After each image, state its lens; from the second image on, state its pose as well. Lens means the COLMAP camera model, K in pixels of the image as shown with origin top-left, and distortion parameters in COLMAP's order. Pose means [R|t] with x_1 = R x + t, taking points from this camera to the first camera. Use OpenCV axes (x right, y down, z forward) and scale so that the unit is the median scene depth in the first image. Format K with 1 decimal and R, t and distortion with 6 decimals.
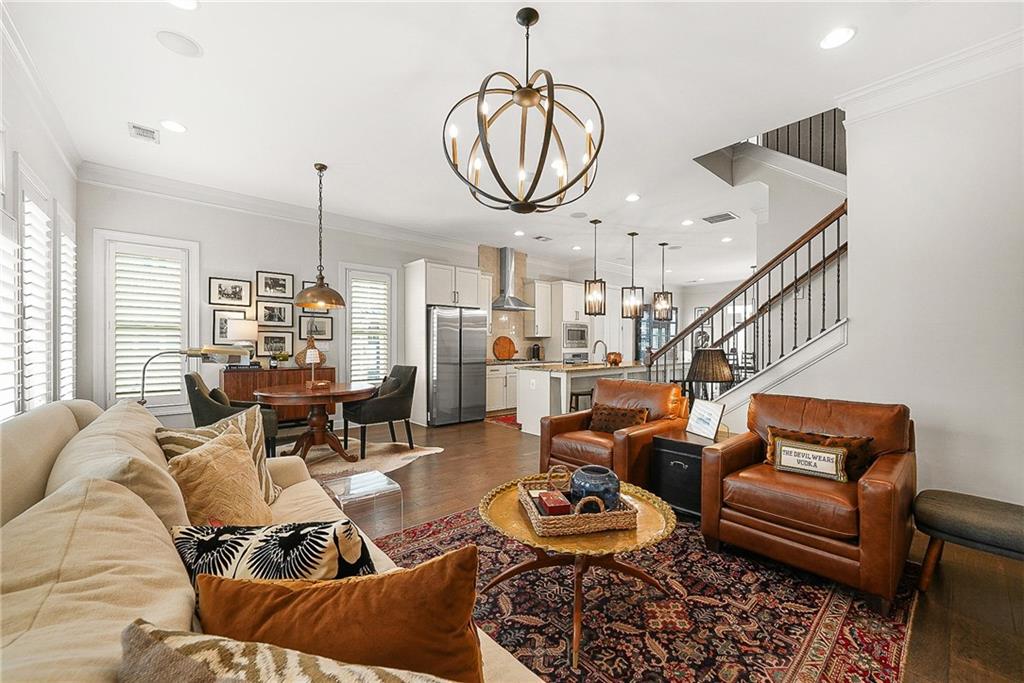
lens RADIAL K [[398.3, 0, 513.2], [0, 398.3, 343.6], [0, 0, 1]] dist [0.008136, 0.000841]
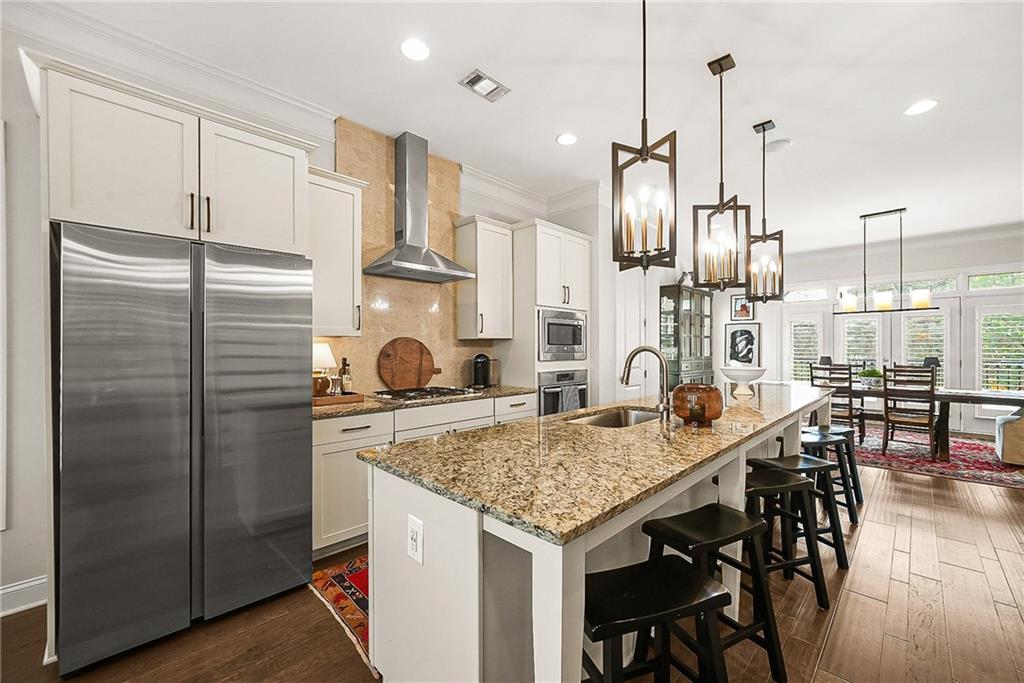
lens RADIAL K [[398.3, 0, 513.4], [0, 398.3, 349.7], [0, 0, 1]] dist [0.008136, 0.000841]
pose [[0.997632, -0.005203, 0.068575, 0.064409], [0.004668, 0.999958, 0.007946, -0.007819], [-0.068613, -0.007607, 0.997614, 0.531328]]
